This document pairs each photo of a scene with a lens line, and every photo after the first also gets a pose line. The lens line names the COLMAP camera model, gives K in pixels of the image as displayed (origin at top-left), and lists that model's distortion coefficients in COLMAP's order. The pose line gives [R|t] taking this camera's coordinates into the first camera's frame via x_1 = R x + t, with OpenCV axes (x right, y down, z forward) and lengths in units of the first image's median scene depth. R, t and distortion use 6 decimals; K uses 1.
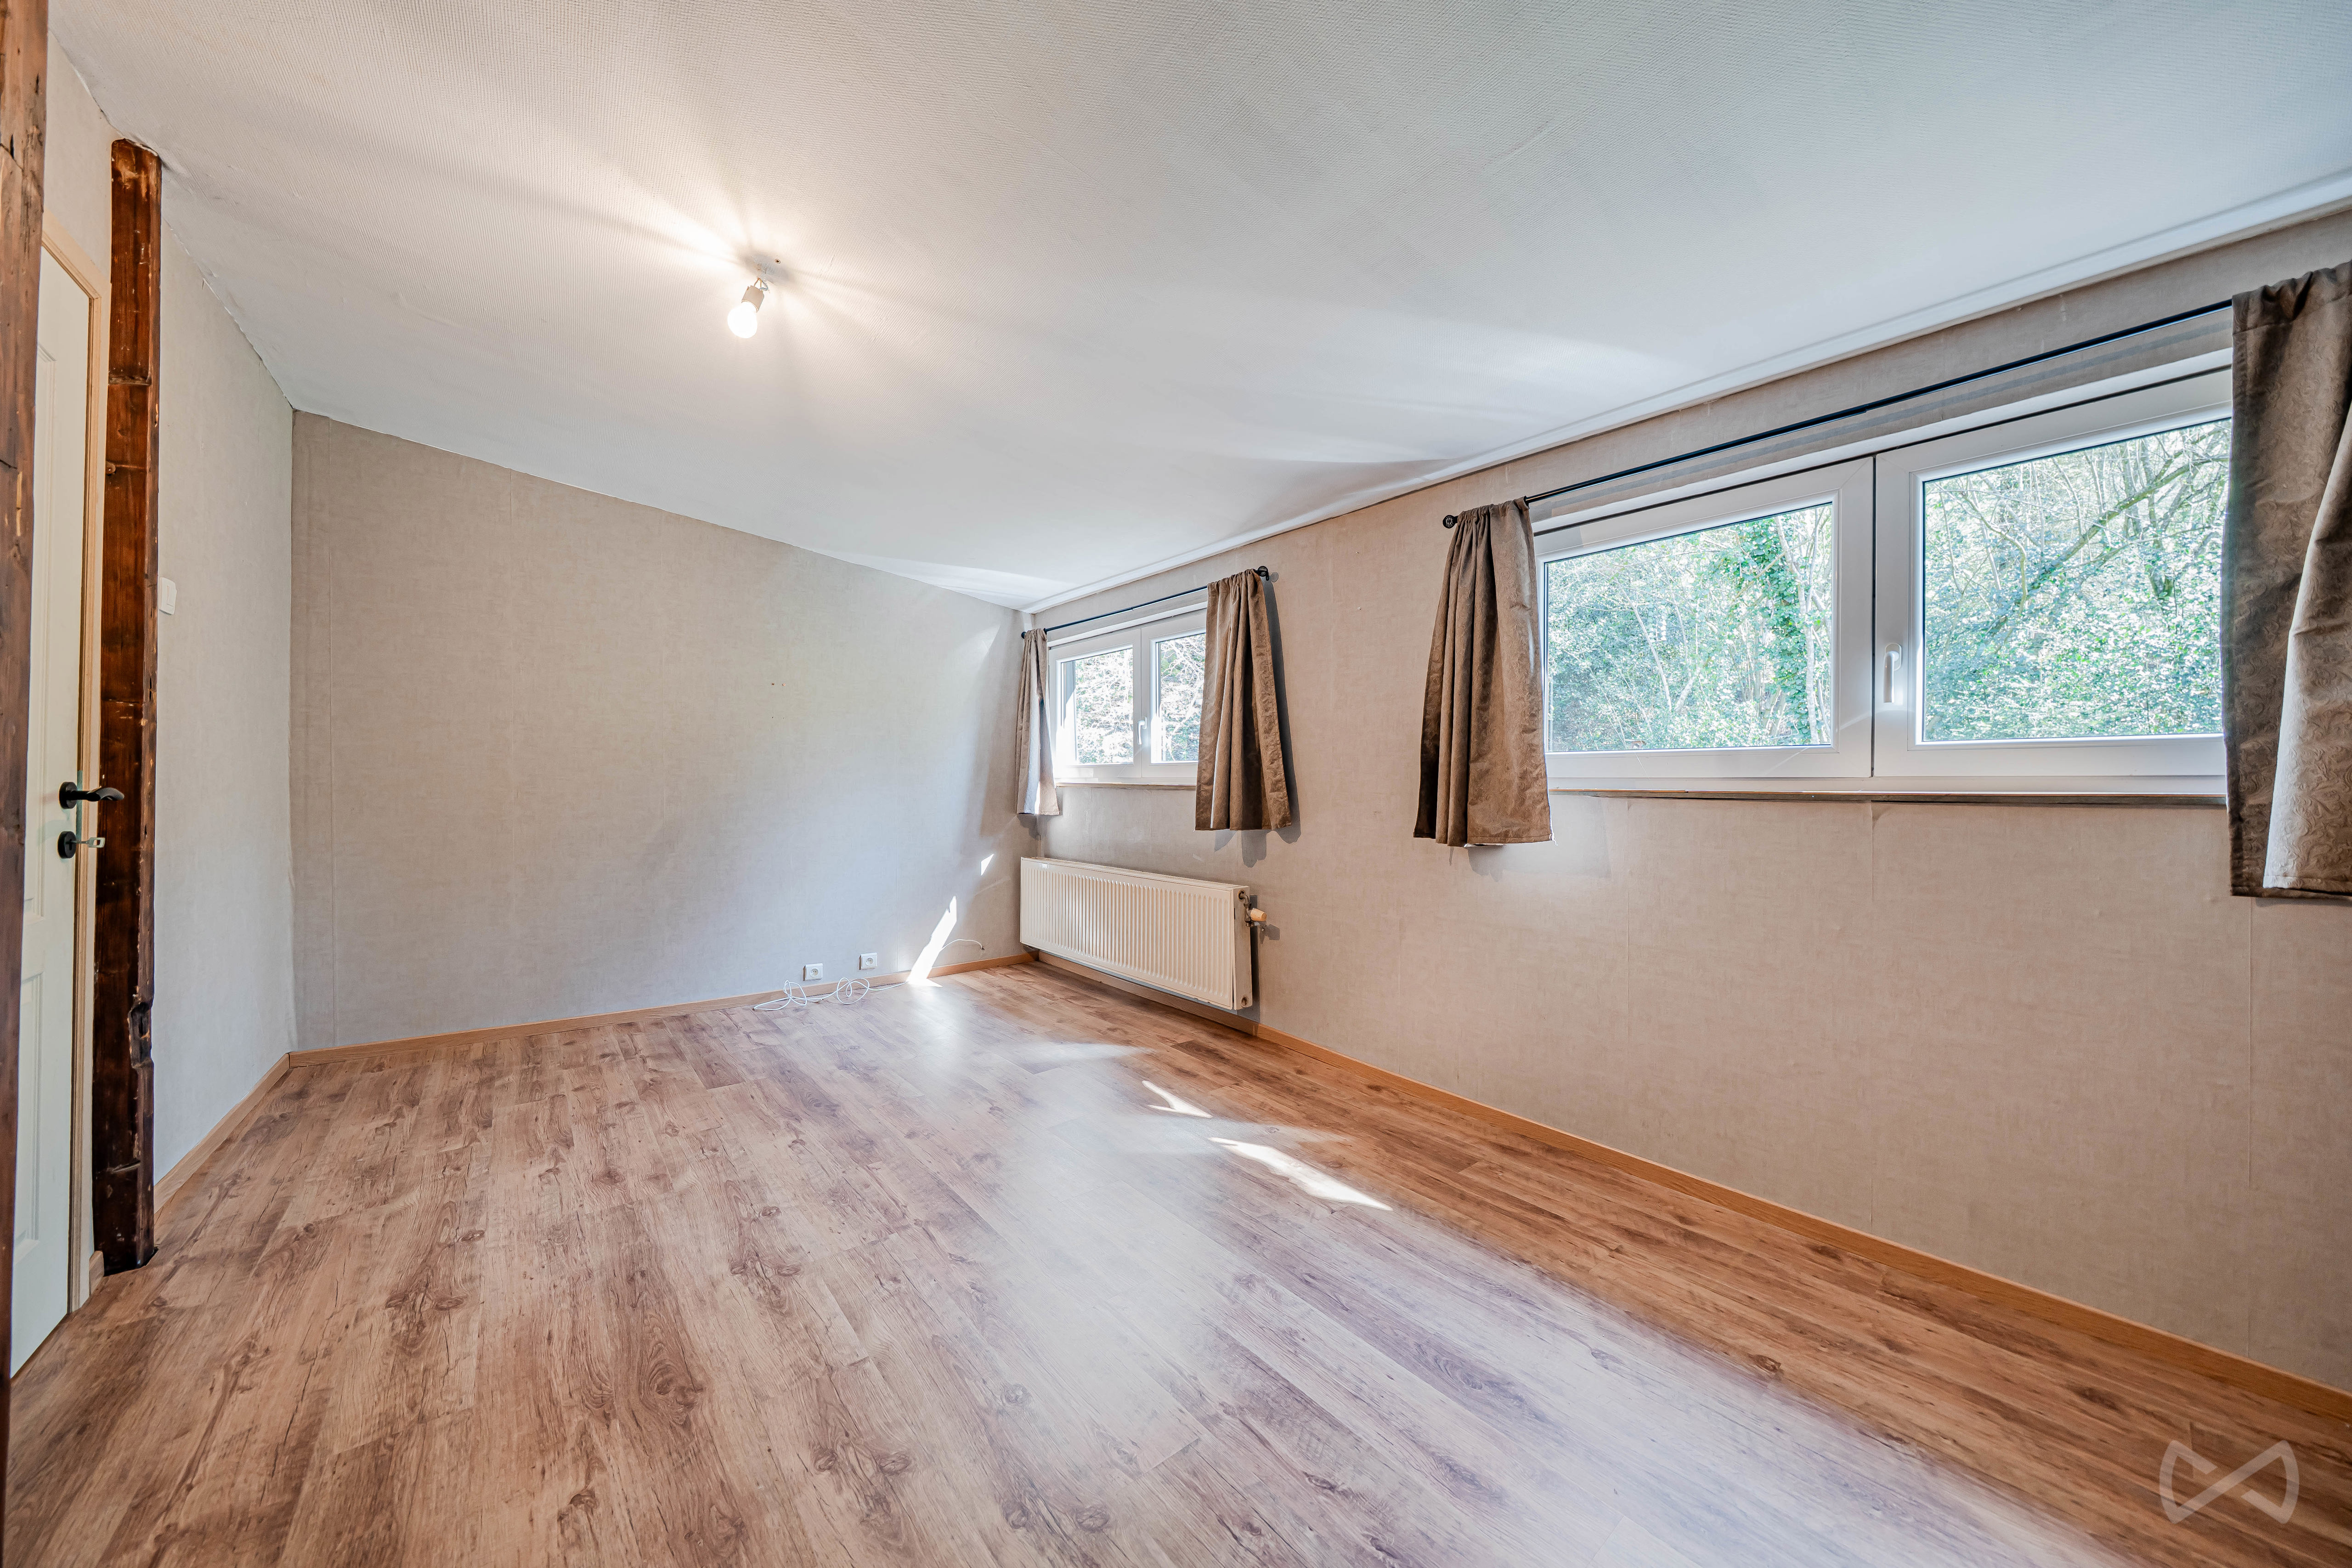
lens RADIAL K [[792.4, 0, 1175.2], [0, 792.4, 787.1], [0, 0, 1]] dist [-0.001960, -0.000108]
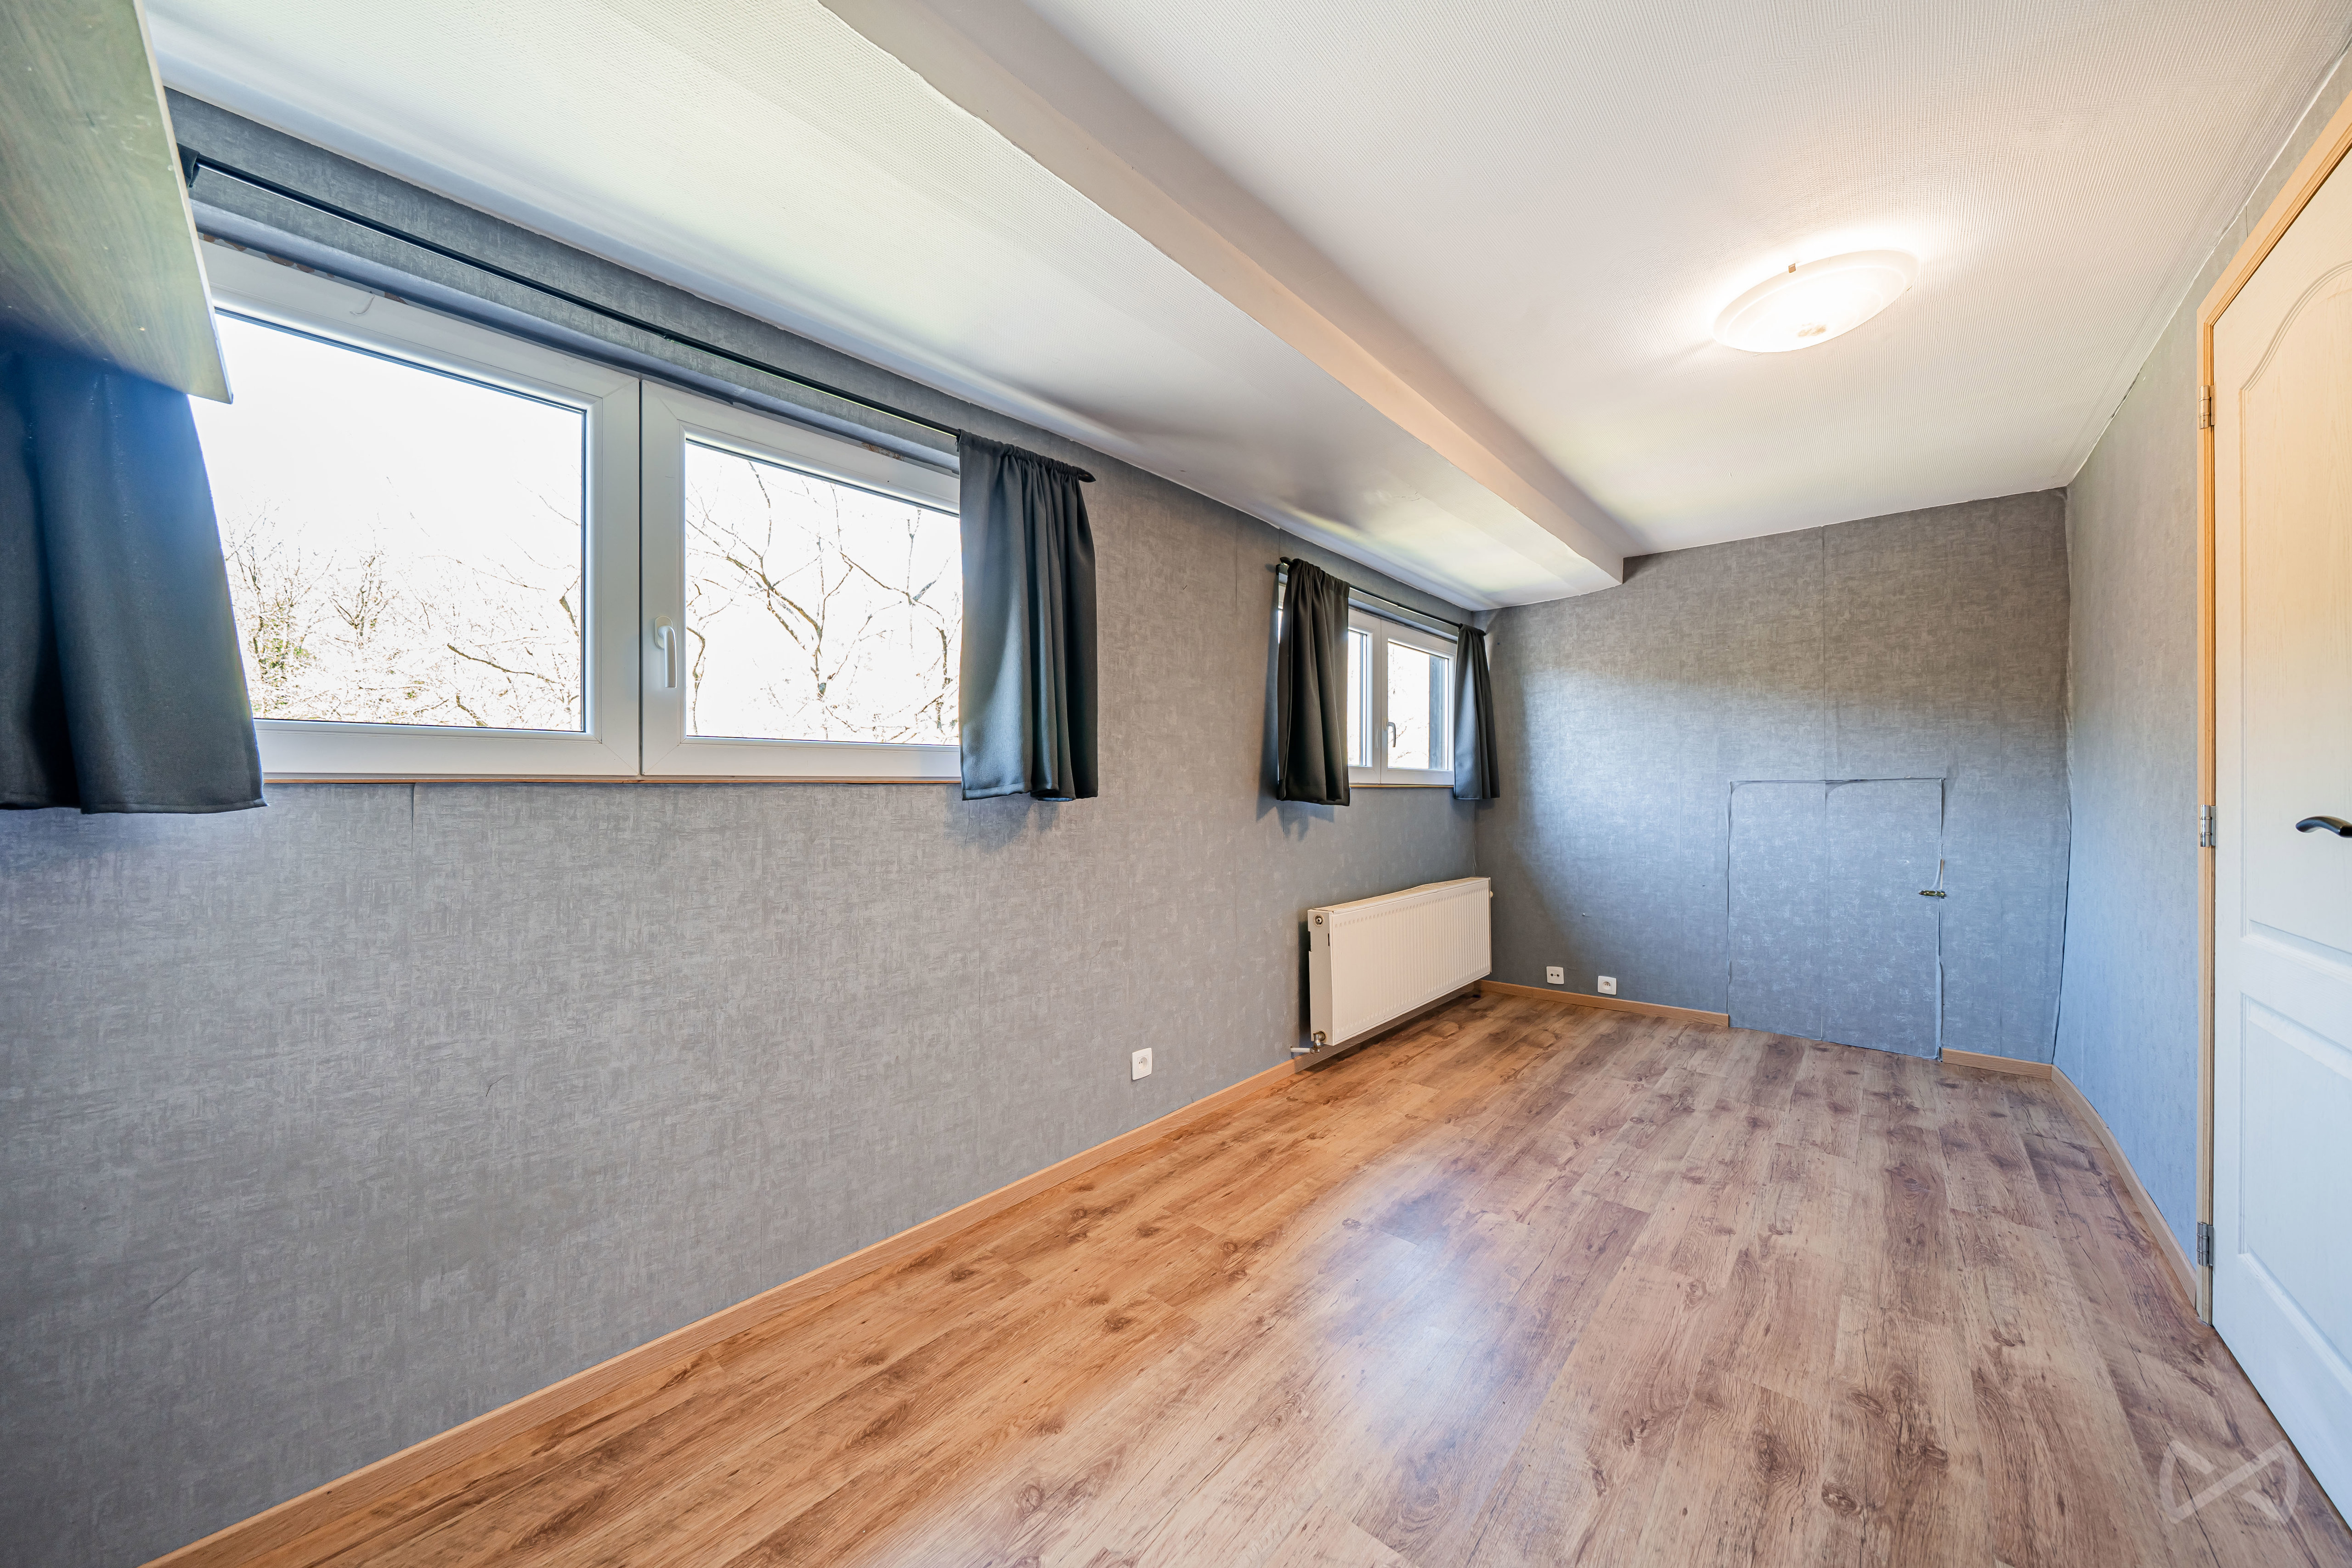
lens RADIAL K [[792.2, 0, 1174.7], [0, 792.2, 785.1], [0, 0, 1]] dist [-0.001960, -0.000108]
pose [[-0.140859, -0.006029, 0.990011, -0.119681], [-0.003778, 0.999977, 0.005552, 0.008179], [-0.990022, -0.002958, -0.140879, 0.830232]]
